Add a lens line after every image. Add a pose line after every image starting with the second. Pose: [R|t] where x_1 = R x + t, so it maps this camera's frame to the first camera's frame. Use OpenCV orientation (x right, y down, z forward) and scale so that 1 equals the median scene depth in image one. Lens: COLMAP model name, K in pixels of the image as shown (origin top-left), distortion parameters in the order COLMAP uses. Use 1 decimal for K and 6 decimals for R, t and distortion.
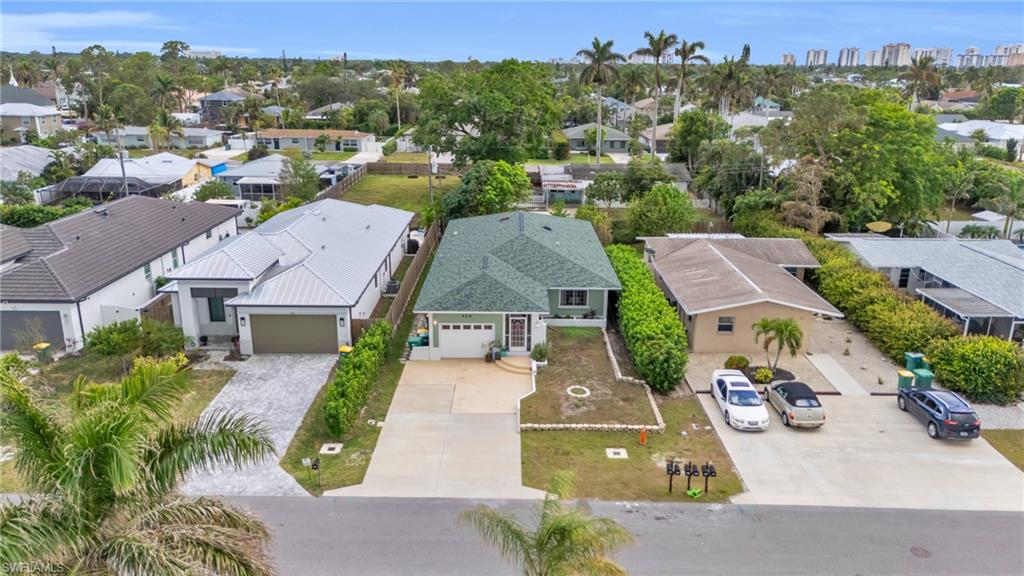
lens RADIAL K [[754.6, 0, 514.4], [0, 754.6, 289.8], [0, 0, 1]] dist [0.073284, -0.079074]
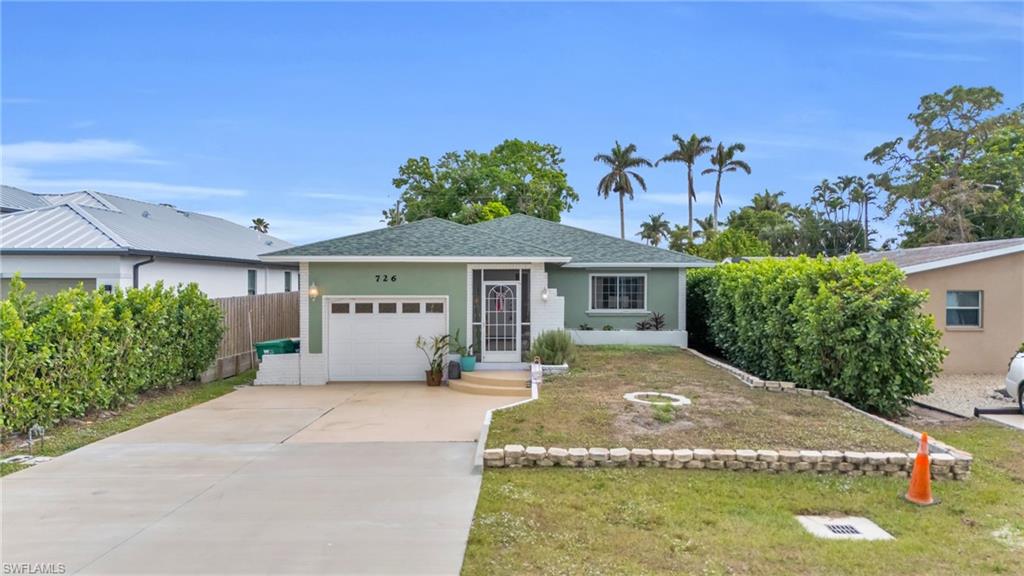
lens RADIAL K [[754.6, 0, 514.4], [0, 754.6, 289.8], [0, 0, 1]] dist [0.073284, -0.079074]
pose [[0.999769, -0.008728, -0.019665, 0.021589], [0.002892, 0.960231, -0.279191, 0.165590], [0.021320, 0.279070, 0.960034, 0.568770]]
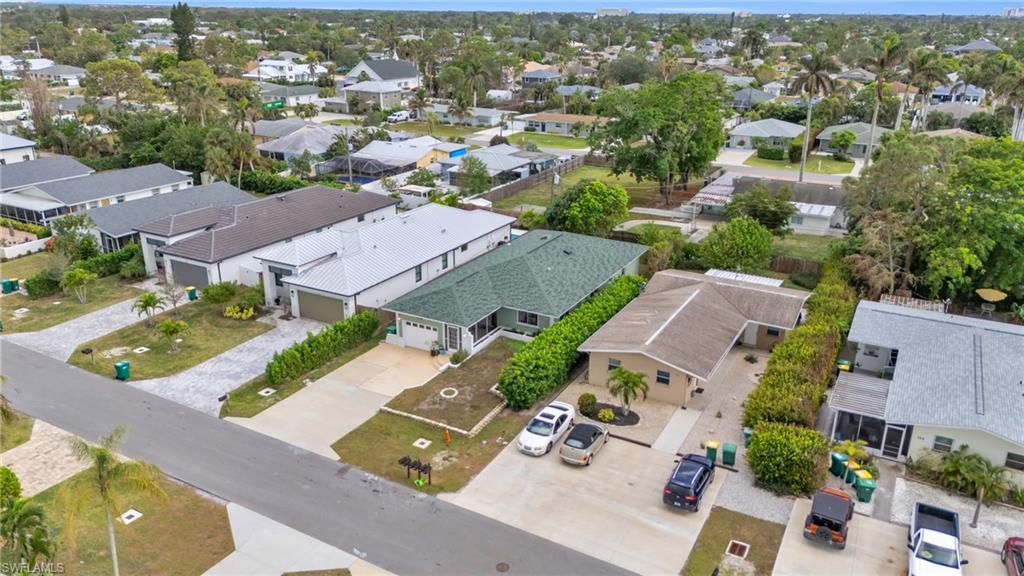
lens RADIAL K [[754.6, 0, 514.4], [0, 754.6, 289.8], [0, 0, 1]] dist [0.073284, -0.079074]
pose [[0.876751, 0.164267, -0.452023, 0.658775], [-0.139280, 0.986310, 0.088279, -0.150743], [0.460336, -0.014441, 0.887627, -0.082979]]
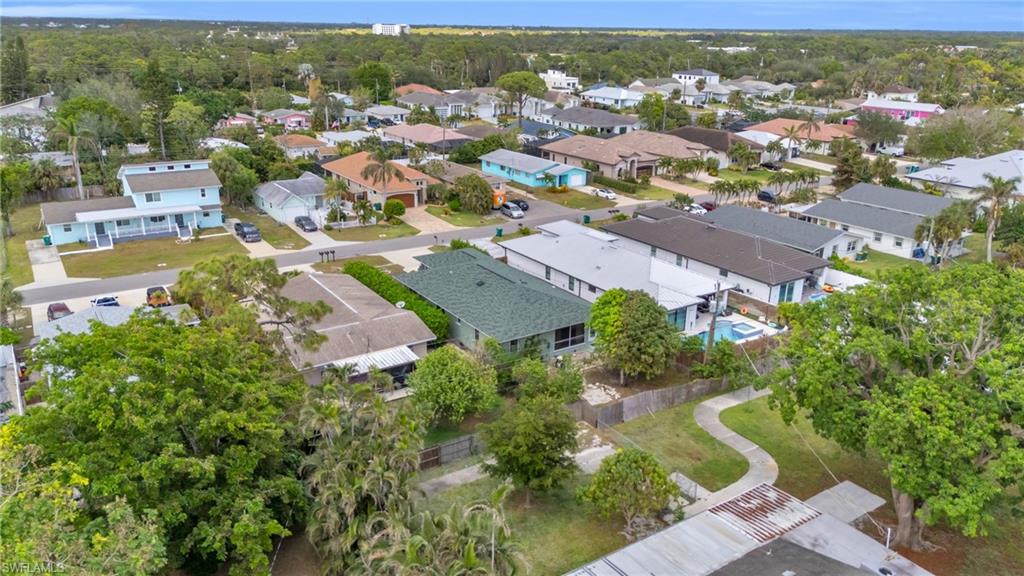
lens RADIAL K [[754.6, 0, 514.4], [0, 754.6, 289.8], [0, 0, 1]] dist [0.073284, -0.079074]
pose [[-0.833048, 0.159005, -0.529857, 0.872937], [-0.180816, 0.826933, 0.532435, -0.989285], [0.522816, 0.539350, -0.660125, 2.448134]]
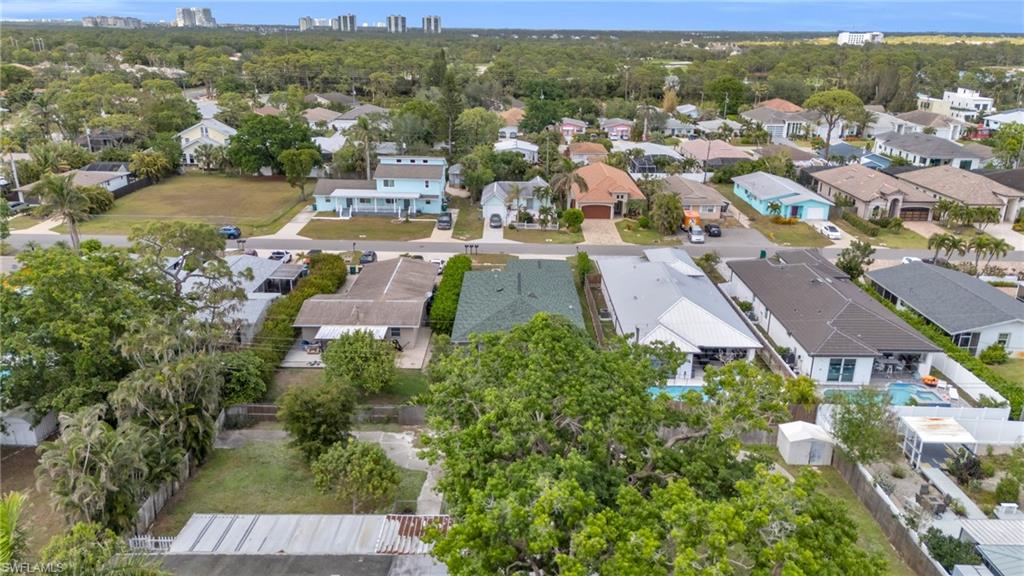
lens RADIAL K [[754.6, 0, 514.4], [0, 754.6, 289.8], [0, 0, 1]] dist [0.073284, -0.079074]
pose [[-0.999703, -0.023792, -0.005269, 0.031580], [-0.022413, 0.812839, 0.582057, -1.134712], [-0.009566, 0.582003, -0.813131, 2.744434]]
